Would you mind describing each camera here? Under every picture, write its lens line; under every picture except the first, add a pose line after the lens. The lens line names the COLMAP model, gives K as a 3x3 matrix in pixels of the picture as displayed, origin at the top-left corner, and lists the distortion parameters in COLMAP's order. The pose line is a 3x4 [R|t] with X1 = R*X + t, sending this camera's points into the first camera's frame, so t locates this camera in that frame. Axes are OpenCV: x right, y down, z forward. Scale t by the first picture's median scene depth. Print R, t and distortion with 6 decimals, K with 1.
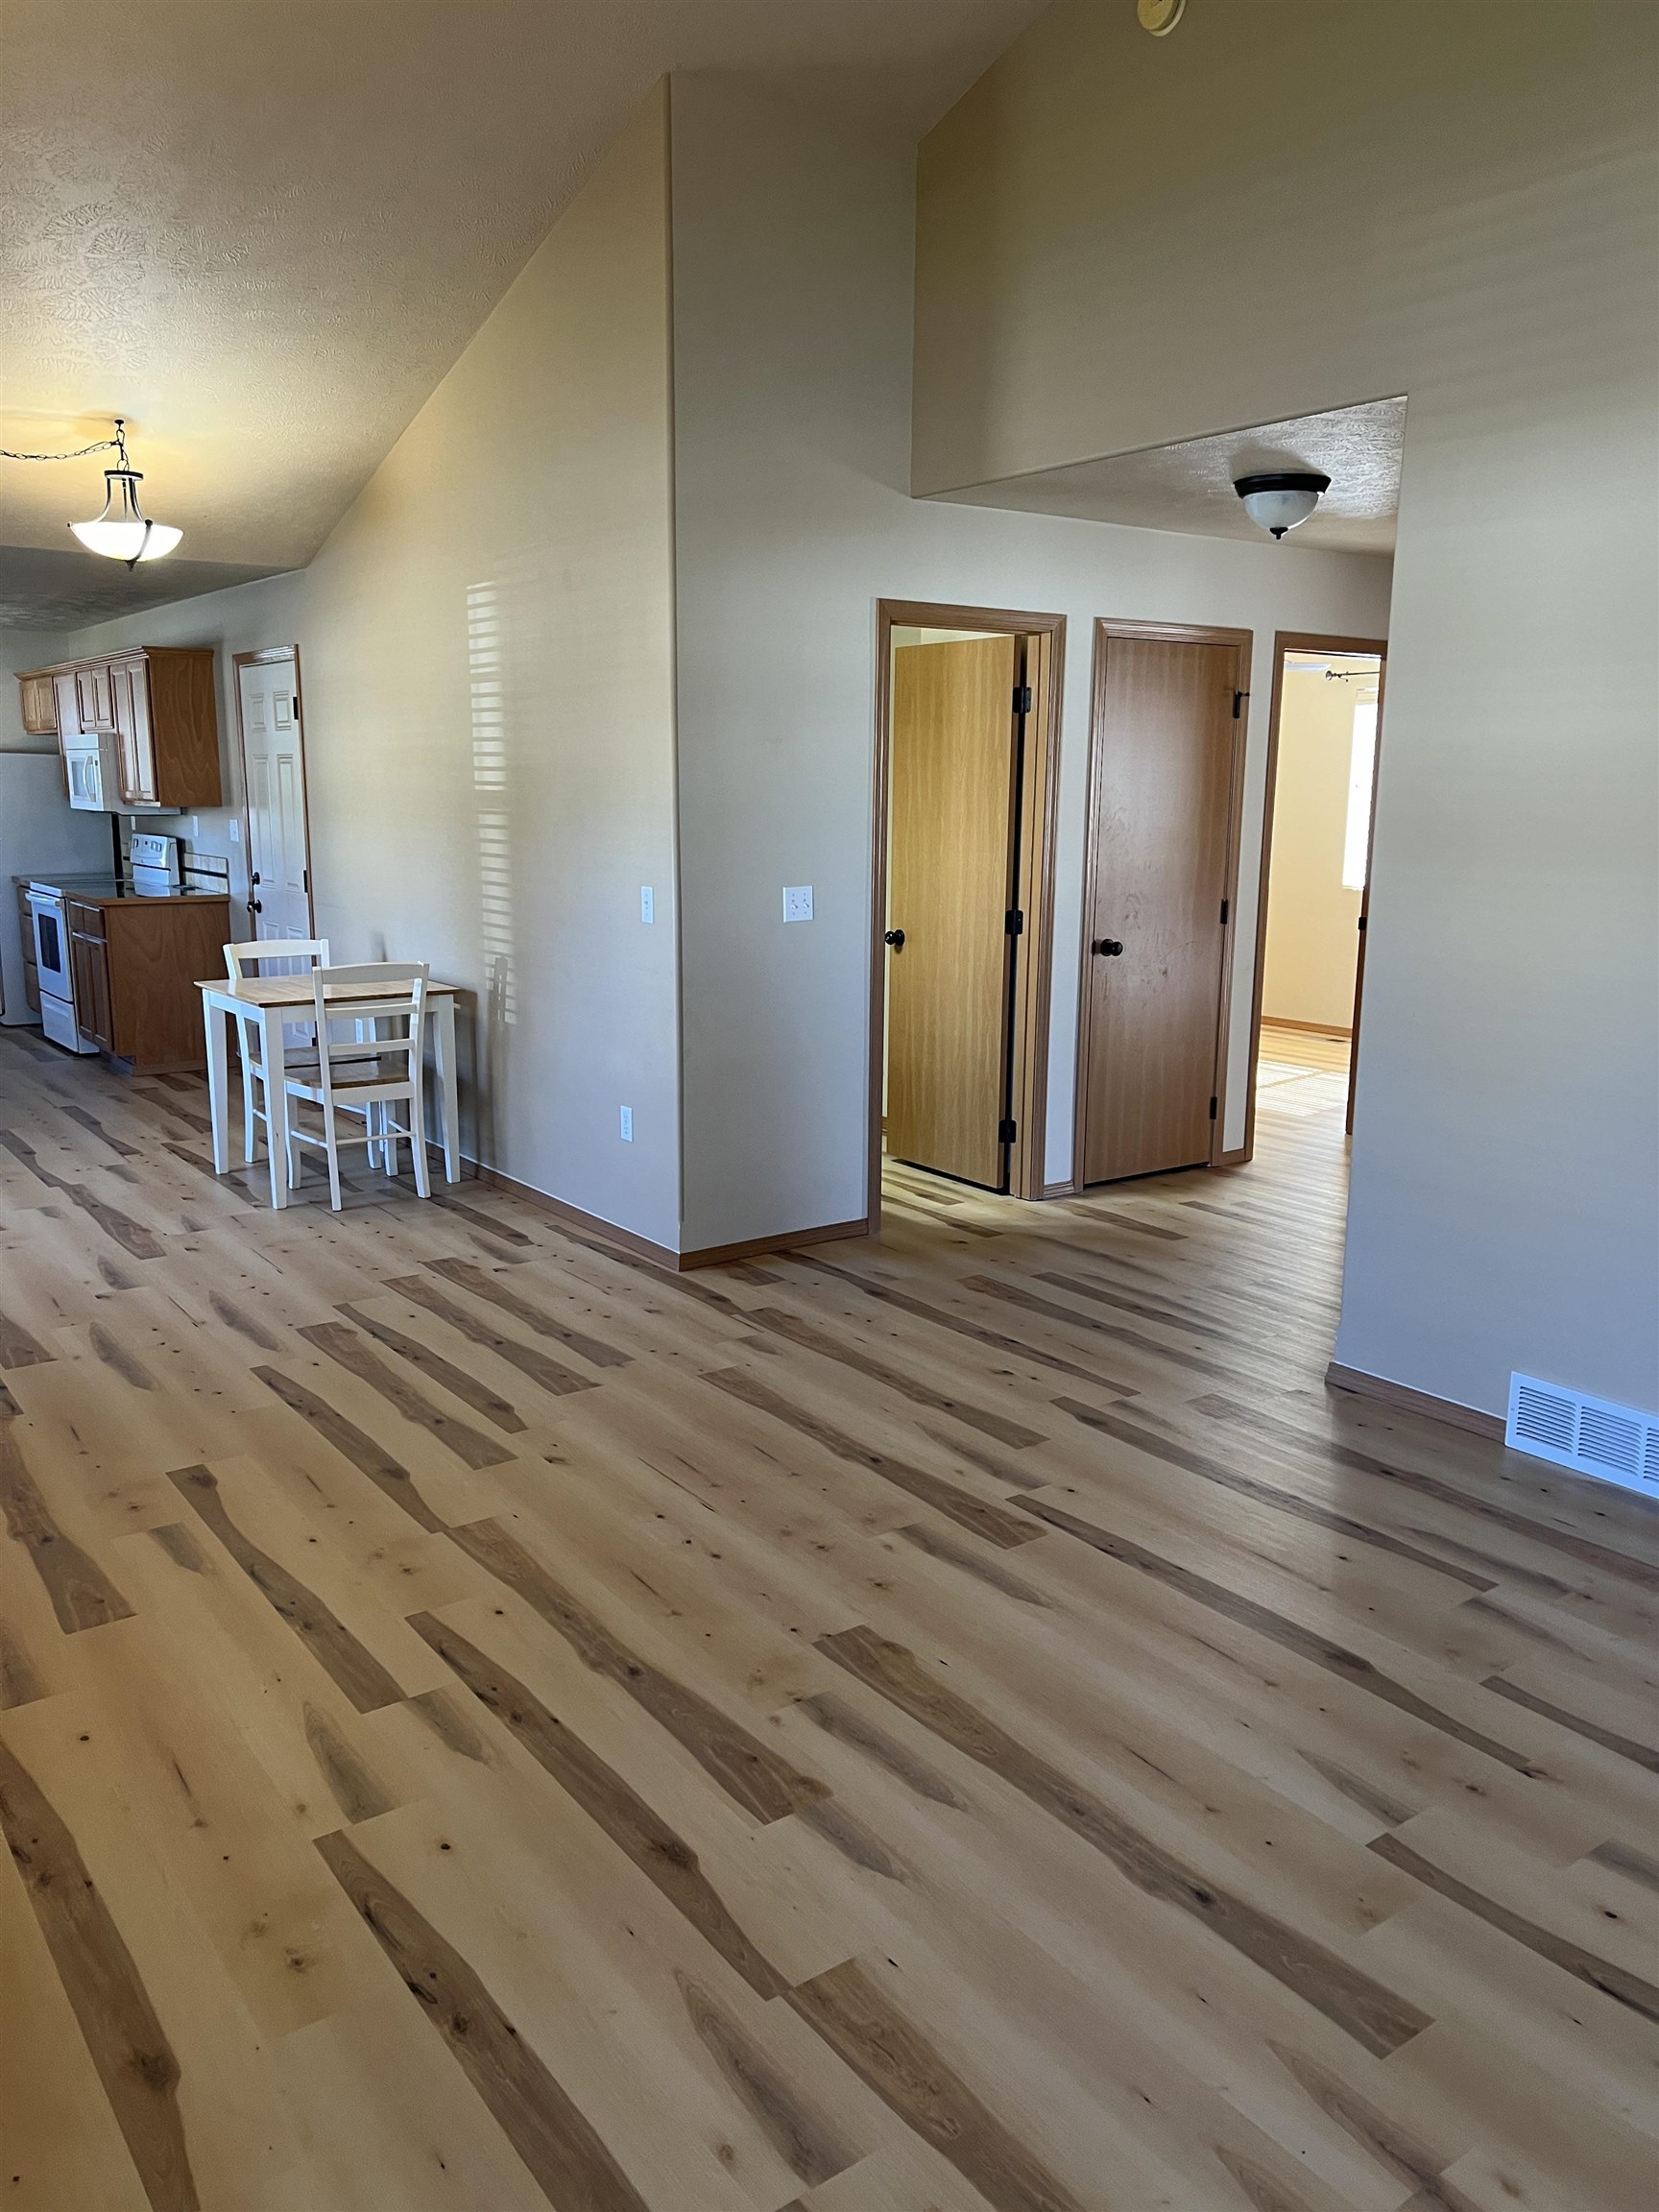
lens RADIAL K [[1654.3, 0, 844.8], [0, 1654.3, 1095.3], [0, 0, 1]] dist [0.057382, -0.052314]
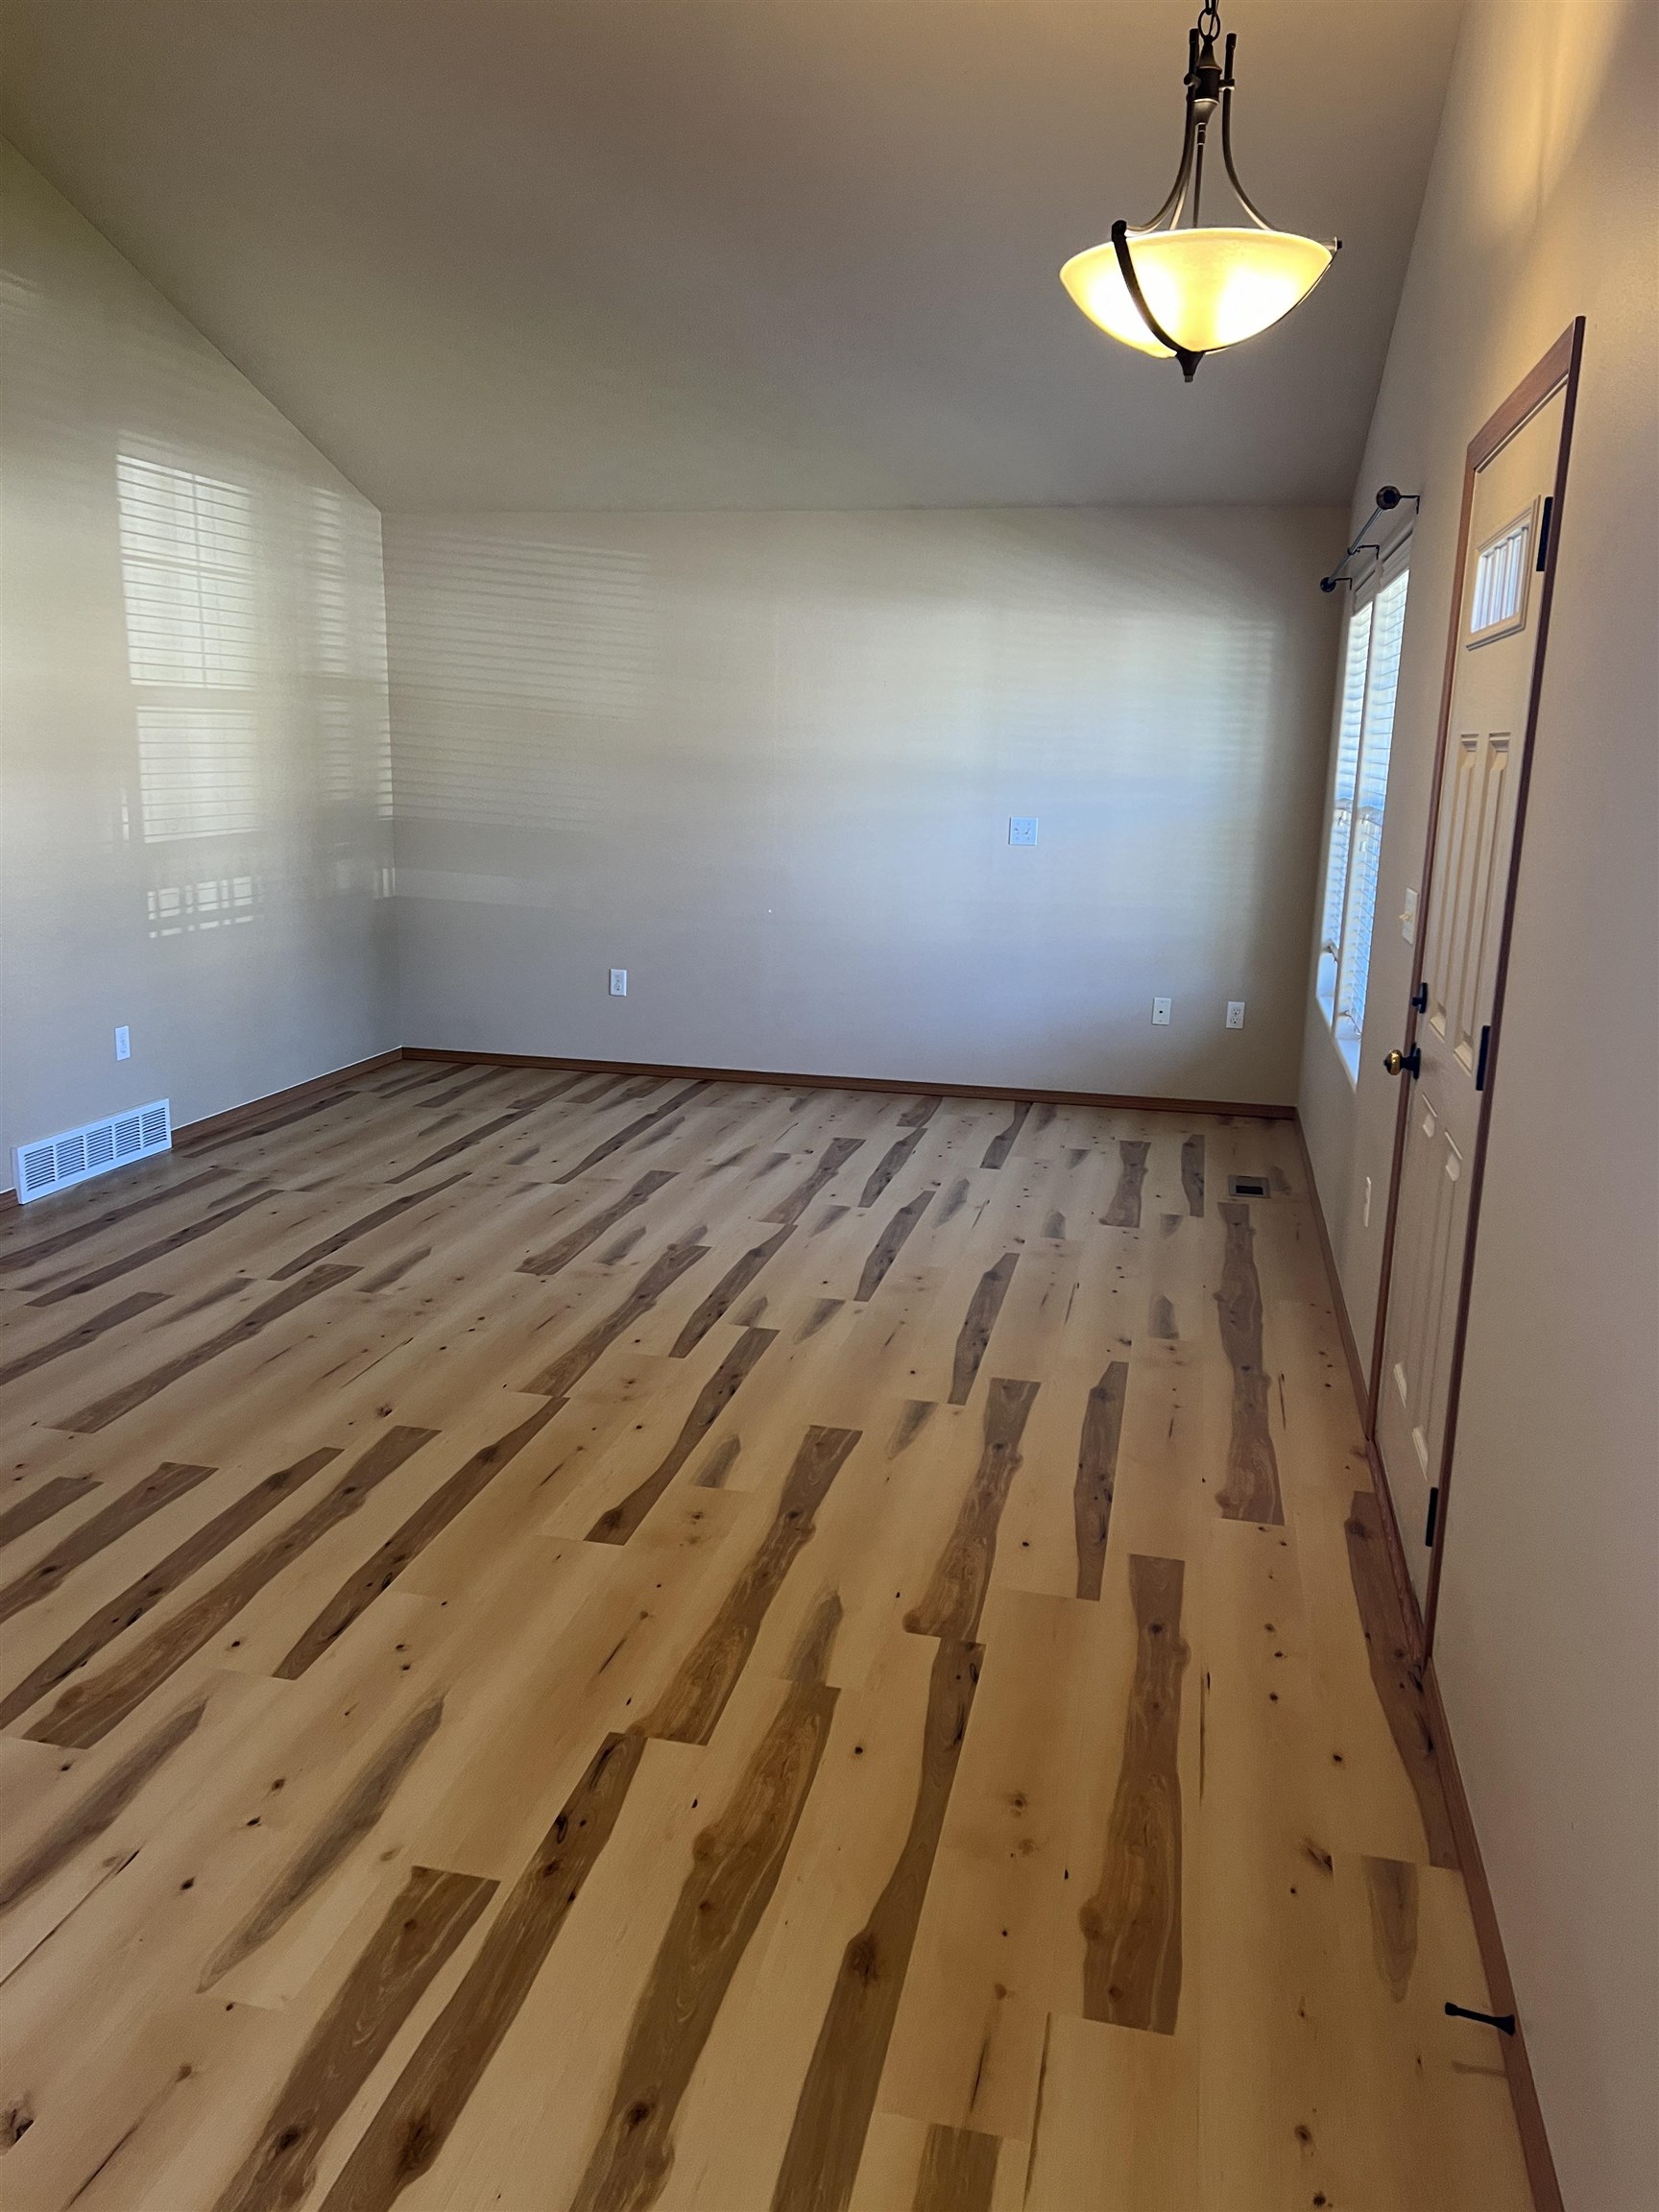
lens RADIAL K [[1654.3, 0, 844.8], [0, 1654.3, 1095.3], [0, 0, 1]] dist [0.057382, -0.052314]
pose [[-0.664229, -0.175817, 0.726559, -0.541668], [0.114222, 0.936663, 0.331082, -0.130712], [-0.738752, 0.302903, -0.602076, 0.696168]]
